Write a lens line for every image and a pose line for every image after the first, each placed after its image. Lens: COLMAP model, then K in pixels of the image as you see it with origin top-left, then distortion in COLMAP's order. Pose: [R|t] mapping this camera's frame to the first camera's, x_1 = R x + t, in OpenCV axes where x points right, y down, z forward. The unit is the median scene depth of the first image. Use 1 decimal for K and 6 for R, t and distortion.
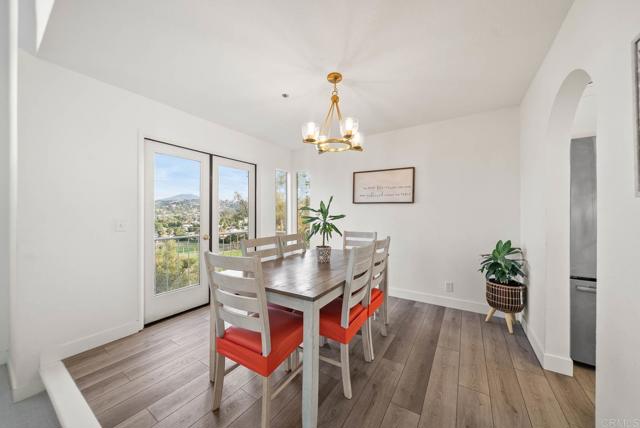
lens RADIAL K [[220.9, 0, 320.2], [0, 220.9, 213.1], [0, 0, 1]] dist [-0.001706, -0.000041]
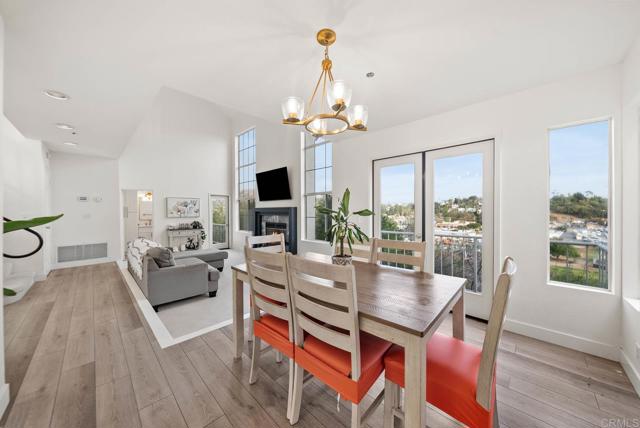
lens RADIAL K [[220.9, 0, 320.2], [0, 220.9, 213.1], [0, 0, 1]] dist [-0.001706, -0.000041]
pose [[-0.184400, 0.010894, -0.982791, 0.893327], [0.006533, 0.999930, 0.009859, -0.015698], [0.982830, -0.004603, -0.184458, 1.206902]]
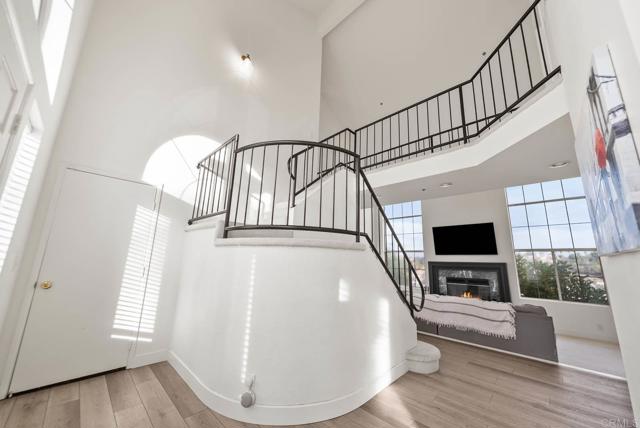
lens RADIAL K [[229.8, 0, 322.9], [0, 229.8, 215.1], [0, 0, 1]] dist [0.000100, -0.000025]
pose [[-0.175708, -0.203533, -0.963172, 1.590015], [-0.025229, 0.979004, -0.202276, -0.010419], [0.984119, -0.011241, -0.177154, -1.747834]]
